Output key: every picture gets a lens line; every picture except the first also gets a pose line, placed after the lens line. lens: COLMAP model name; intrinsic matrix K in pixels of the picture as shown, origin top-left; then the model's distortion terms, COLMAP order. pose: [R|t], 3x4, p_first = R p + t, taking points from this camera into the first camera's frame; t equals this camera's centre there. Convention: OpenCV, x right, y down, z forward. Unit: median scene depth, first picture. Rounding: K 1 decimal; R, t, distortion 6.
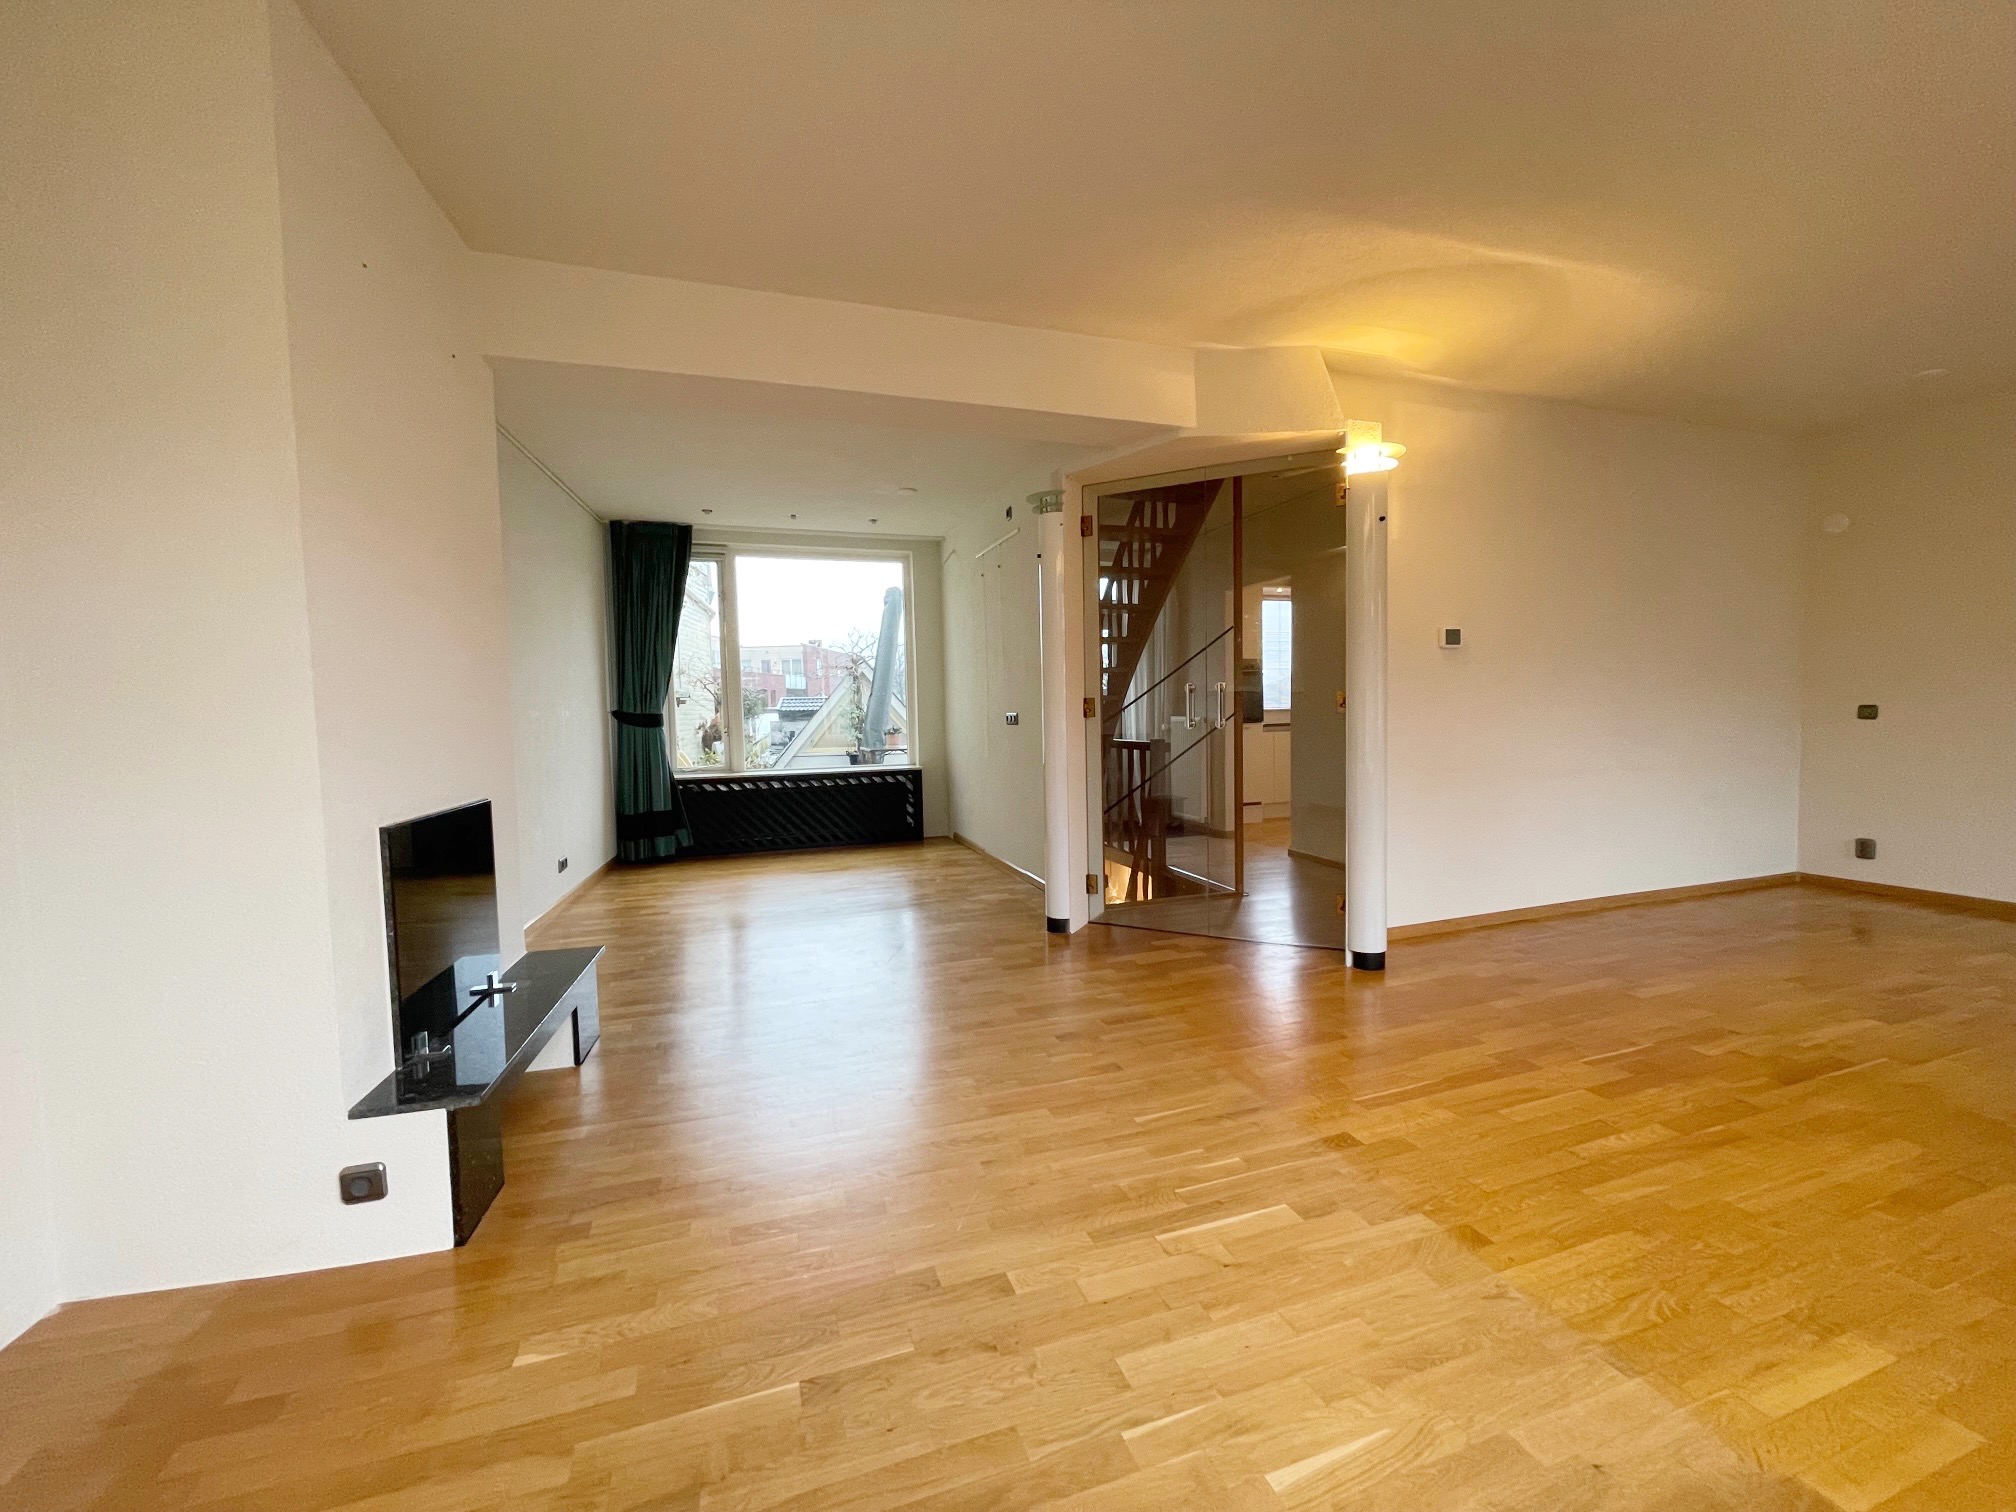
lens RADIAL K [[810.9, 0, 1012.3], [0, 810.9, 753.3], [0, 0, 1]] dist [-0.003142, -0.000635]
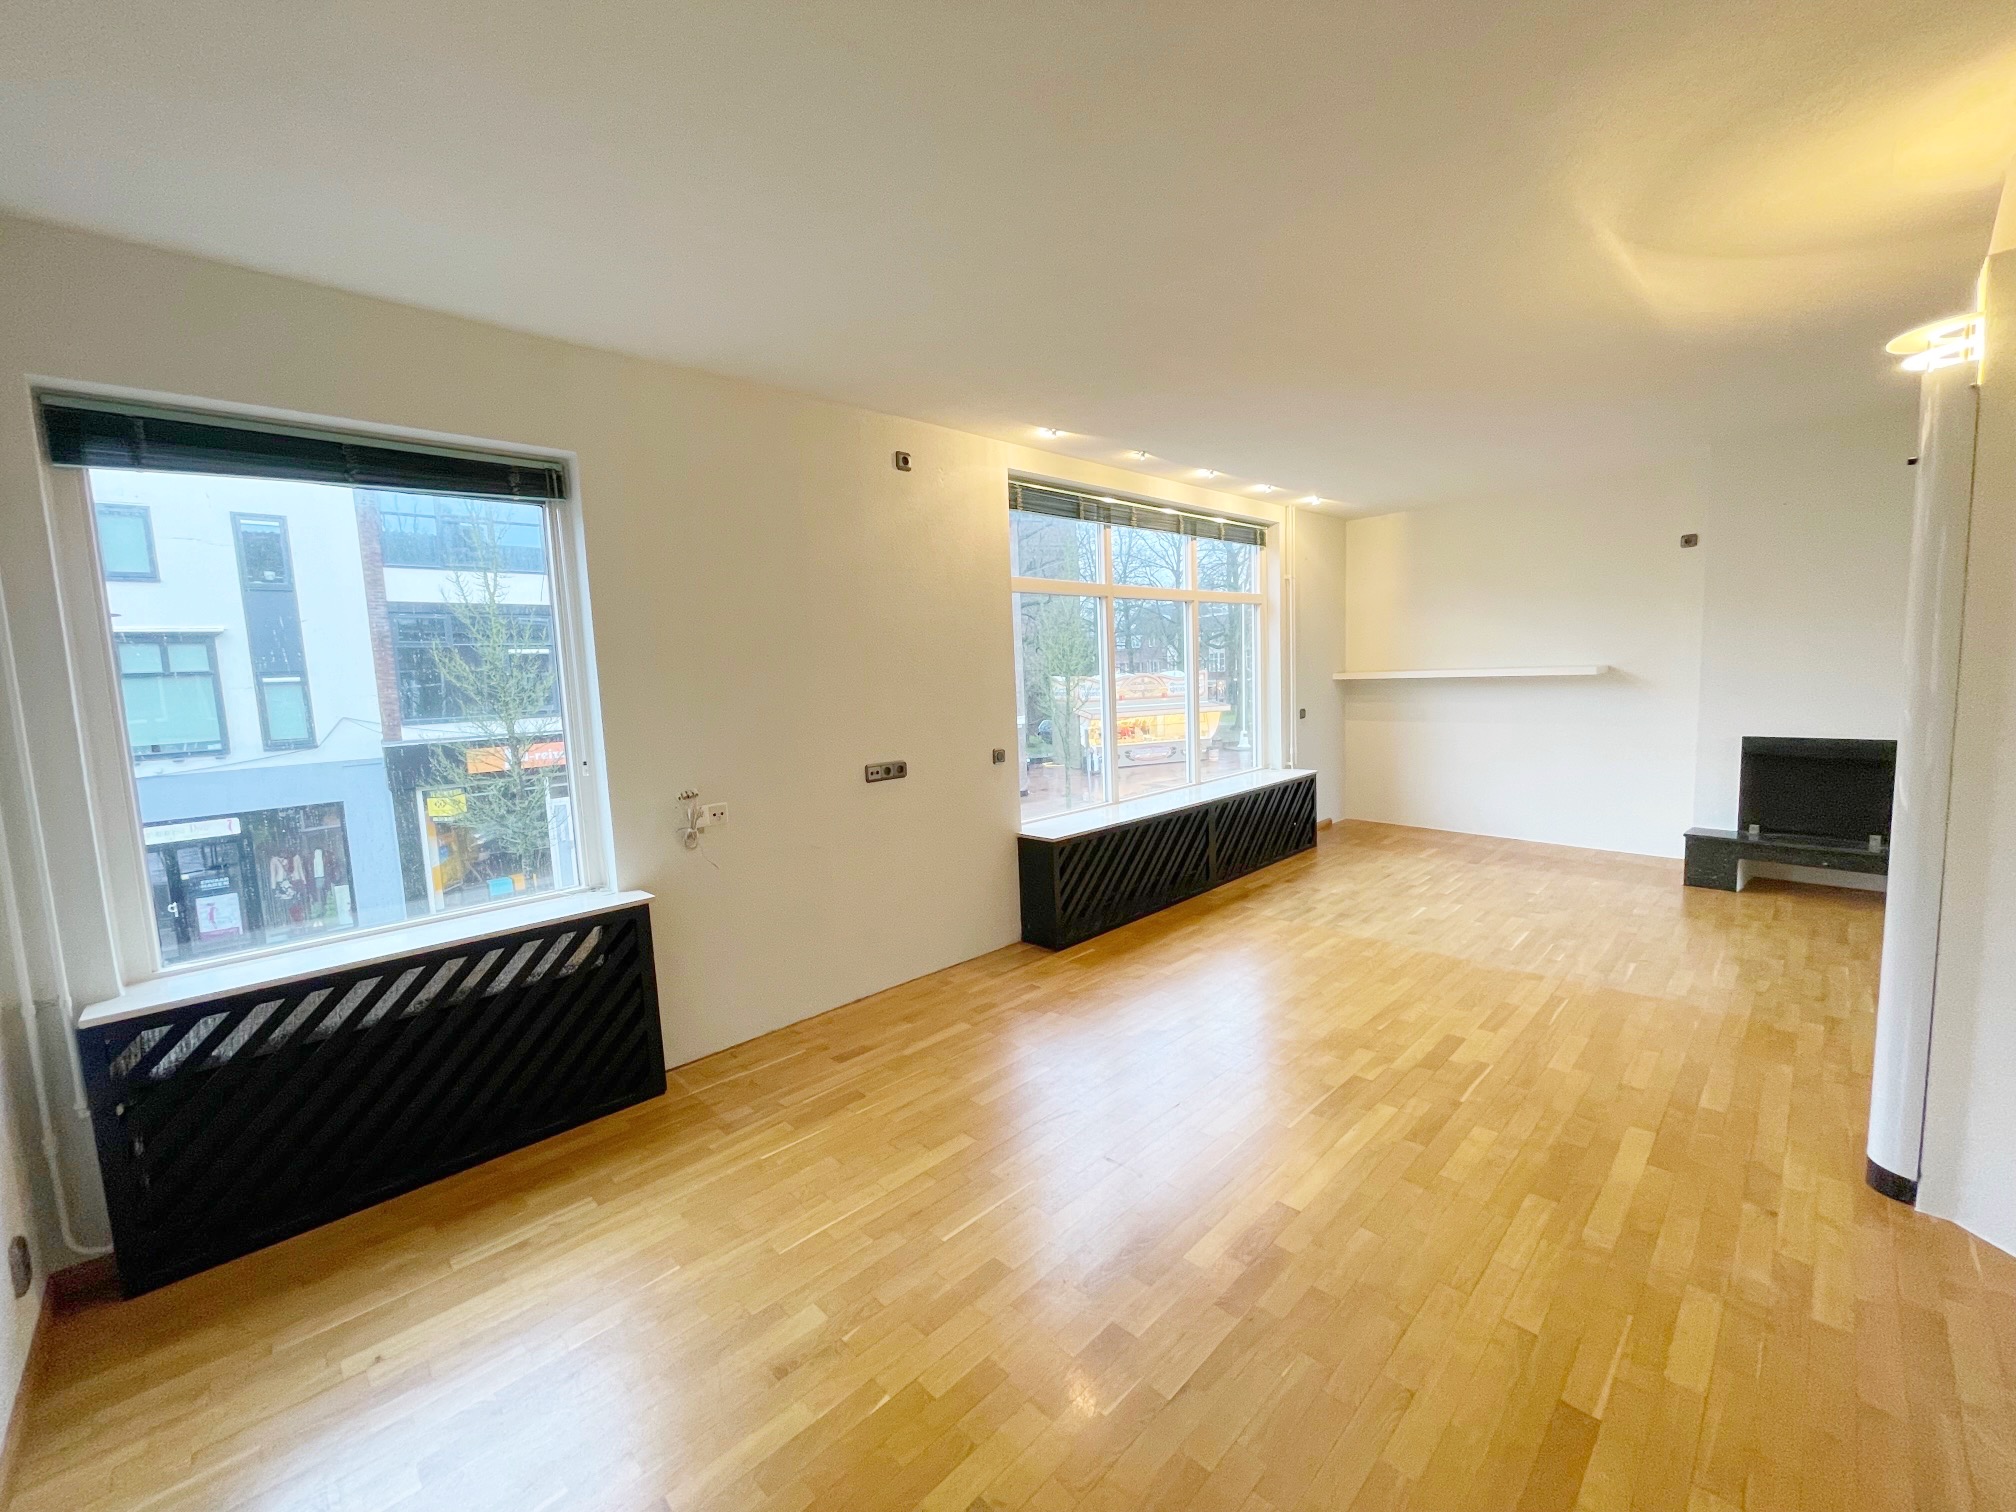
lens RADIAL K [[810.9, 0, 1012.3], [0, 810.9, 753.3], [0, 0, 1]] dist [-0.003142, -0.000635]
pose [[-0.899415, 0.104622, -0.424390, 1.270219], [0.037868, 0.985932, 0.162800, -0.185246], [0.435453, 0.130354, -0.890724, 1.212864]]
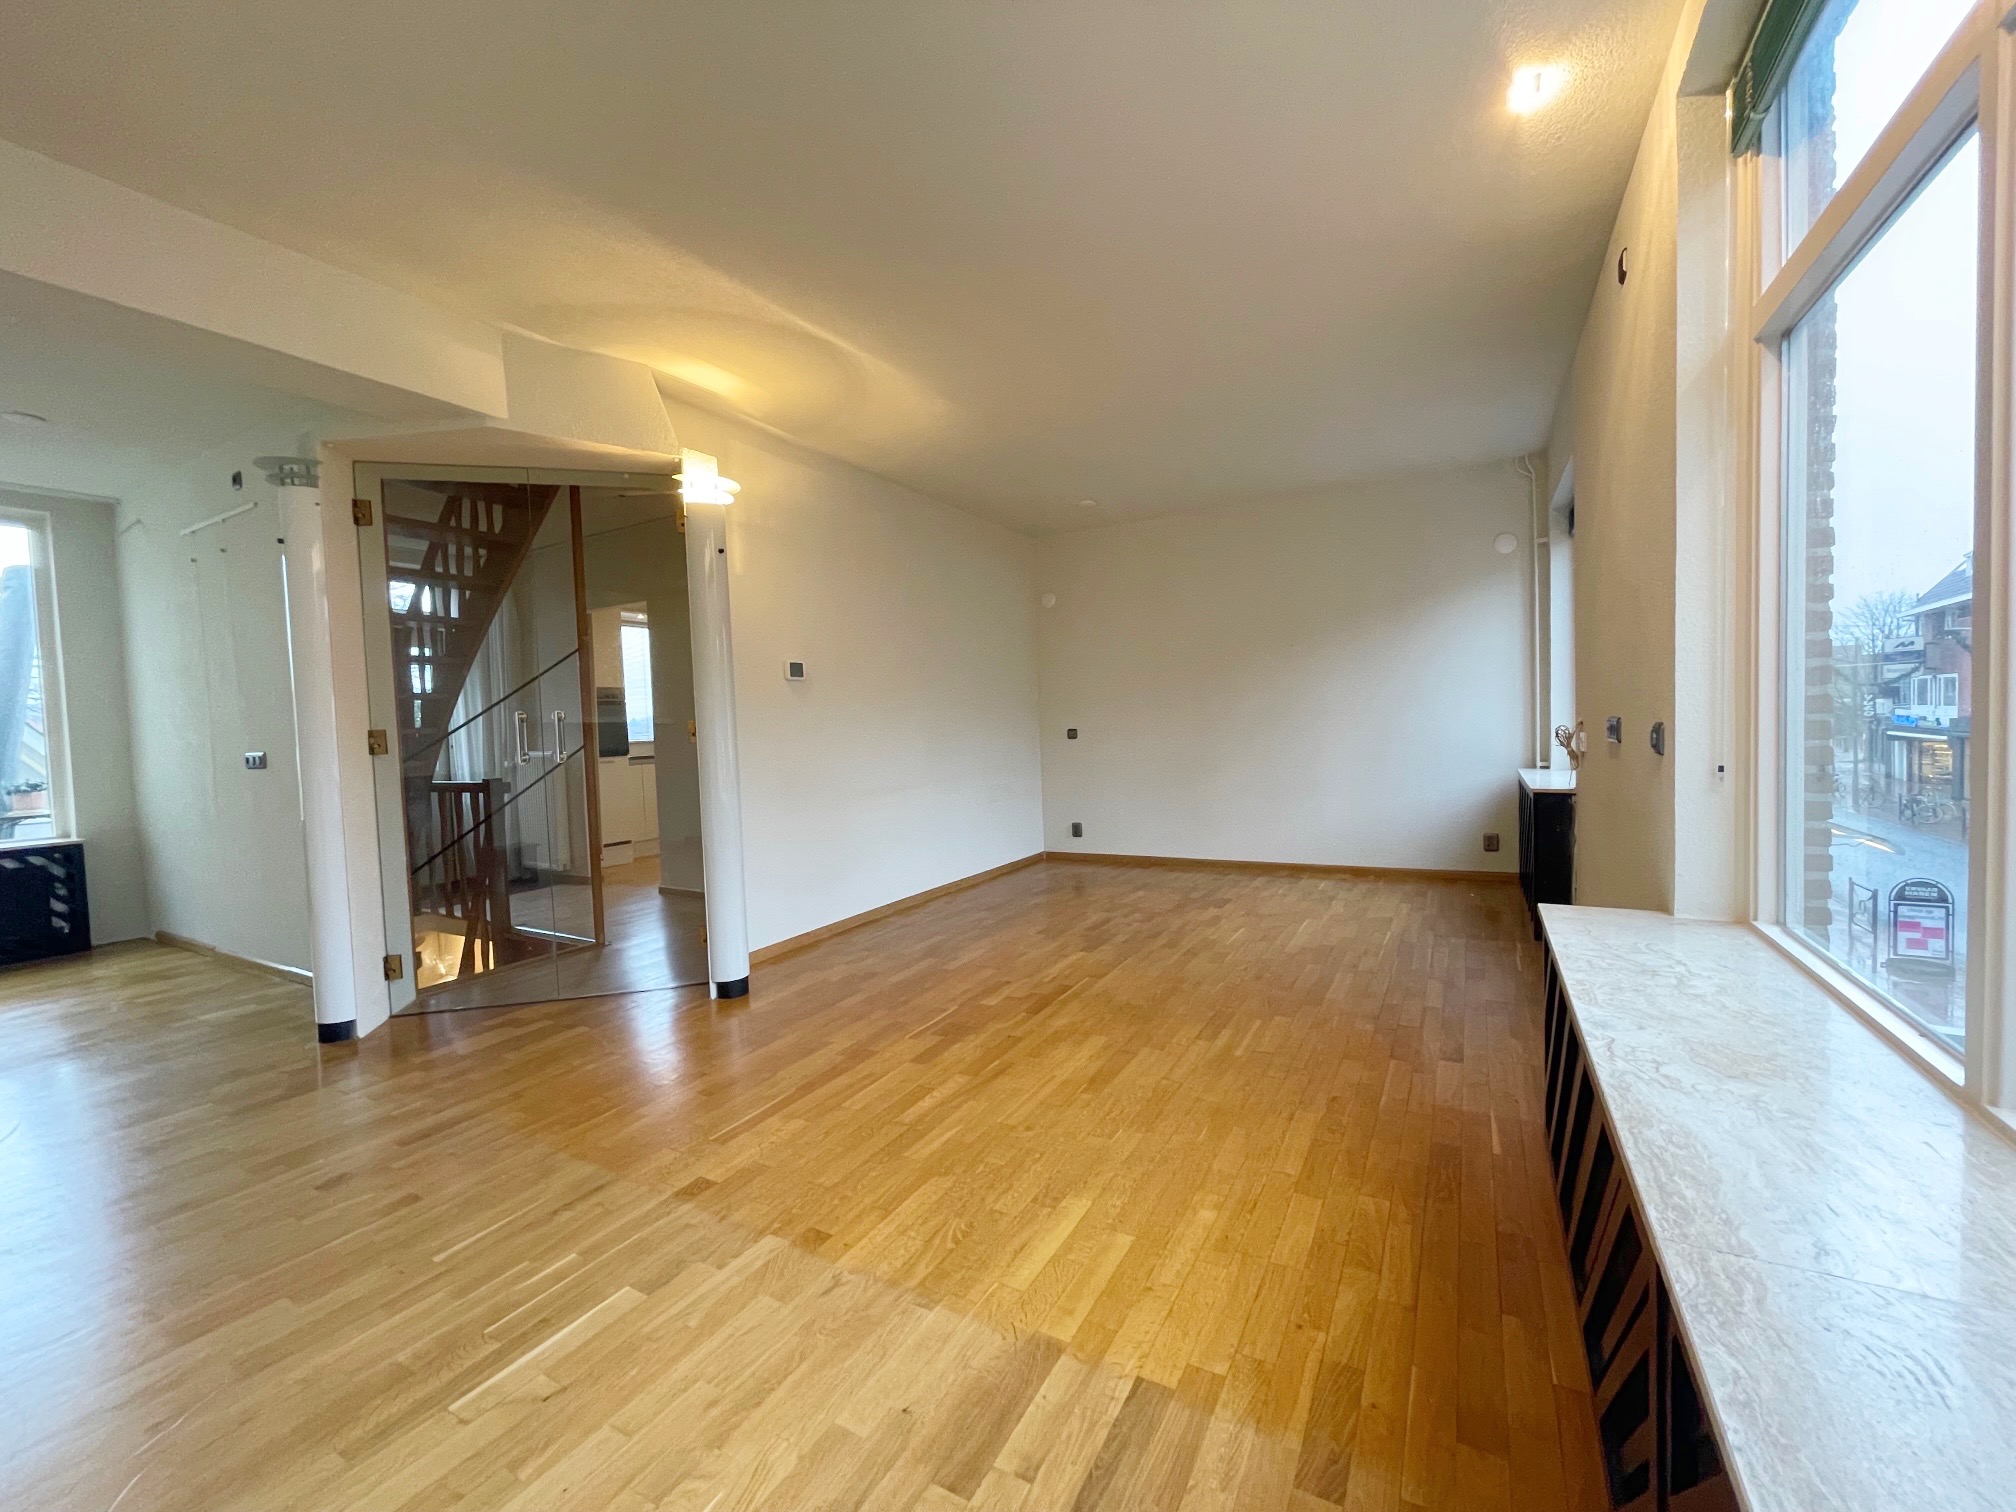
lens RADIAL K [[810.9, 0, 1012.3], [0, 810.9, 753.3], [0, 0, 1]] dist [-0.003142, -0.000635]
pose [[0.746745, -0.031096, 0.664383, 0.041667], [0.056896, 0.998231, -0.017228, 0.002843], [-0.662672, 0.050665, 0.747194, 0.008469]]
